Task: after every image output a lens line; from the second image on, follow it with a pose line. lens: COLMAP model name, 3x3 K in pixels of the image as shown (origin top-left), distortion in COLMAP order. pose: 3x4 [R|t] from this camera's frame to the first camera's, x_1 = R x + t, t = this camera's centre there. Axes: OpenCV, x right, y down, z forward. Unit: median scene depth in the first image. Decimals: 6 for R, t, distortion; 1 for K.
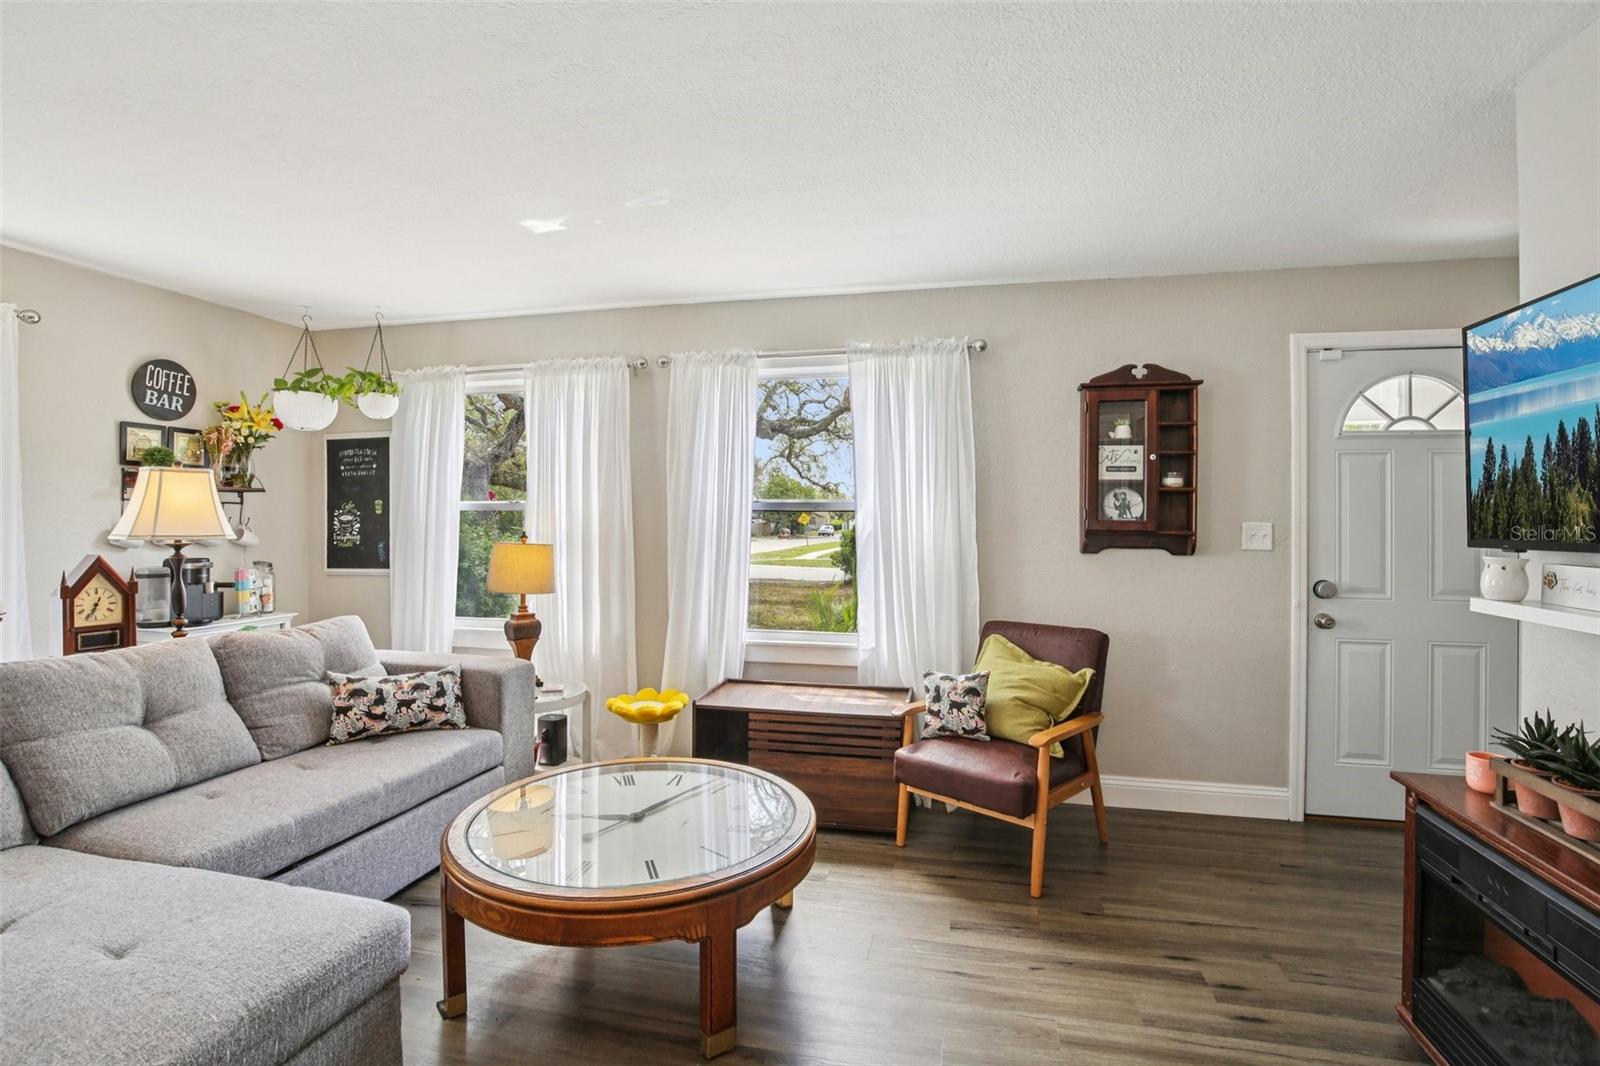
lens RADIAL K [[747.4, 0, 812.0], [0, 747.4, 512.4], [0, 0, 1]] dist [-0.027682, 0.004425]
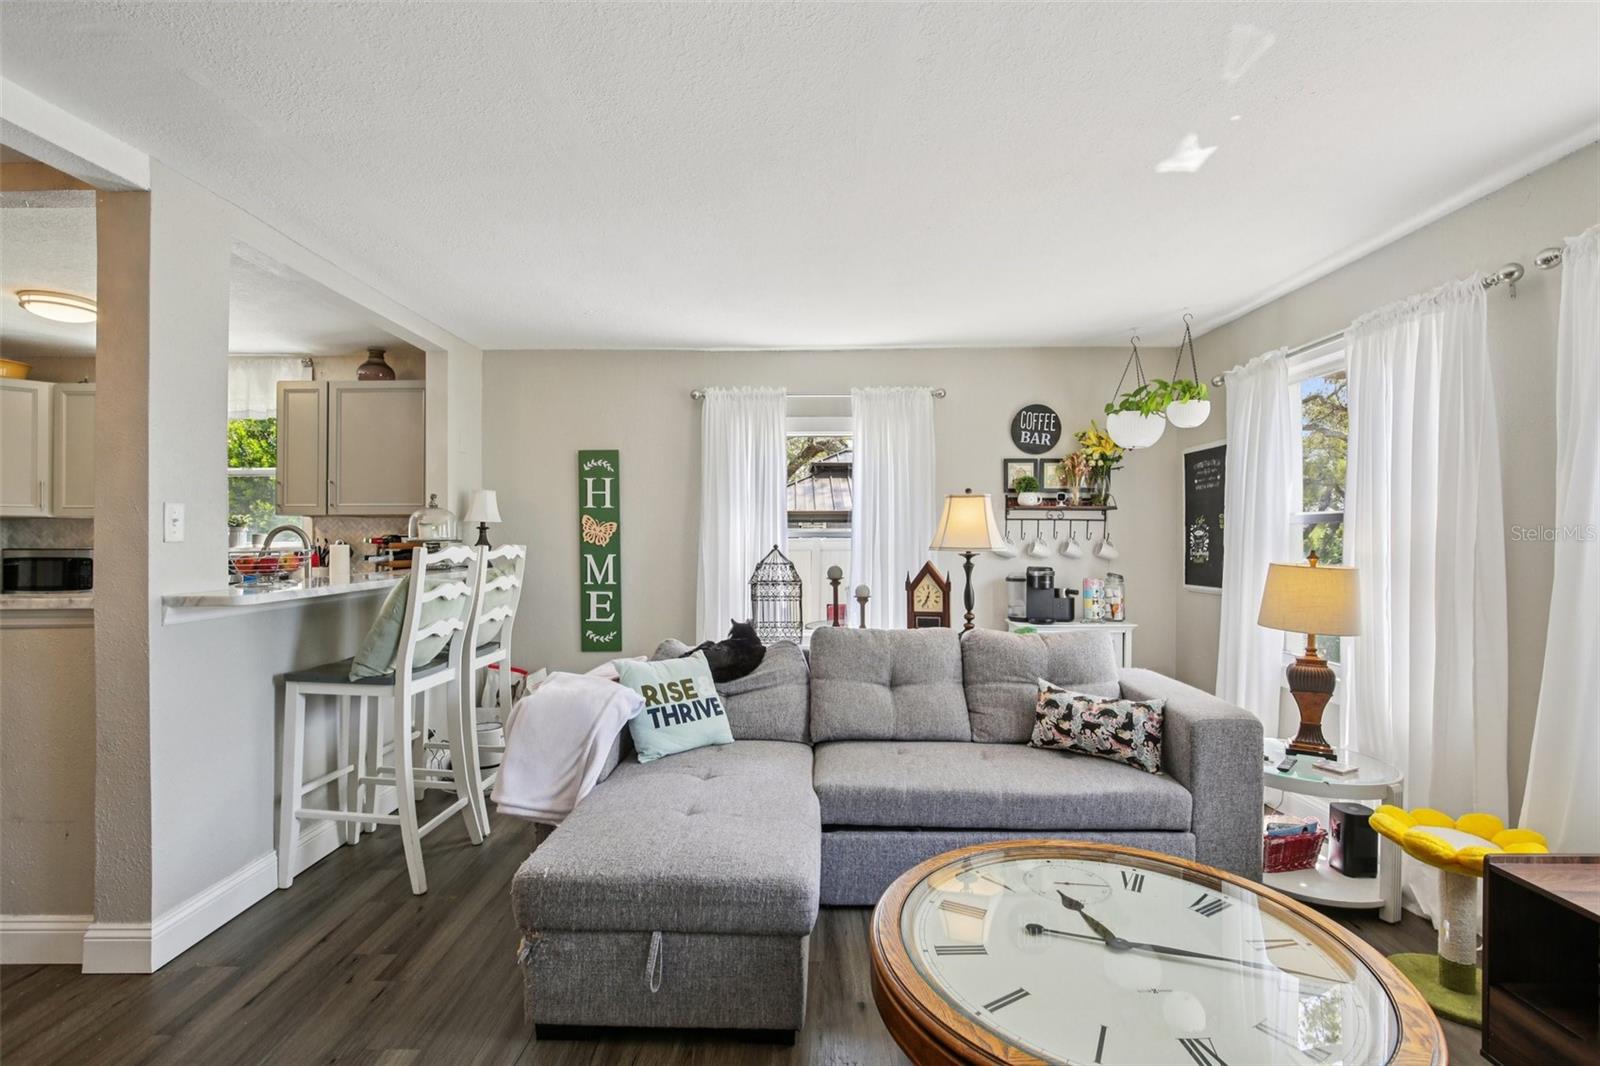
lens RADIAL K [[747.4, 0, 791.8], [0, 747.4, 534.5], [0, 0, 1]] dist [-0.027682, 0.004425]
pose [[0.204358, -0.002504, -0.978893, 0.274576], [0.010046, 0.999949, -0.000461, 0.005755], [0.978845, -0.009739, 0.204373, 0.374753]]
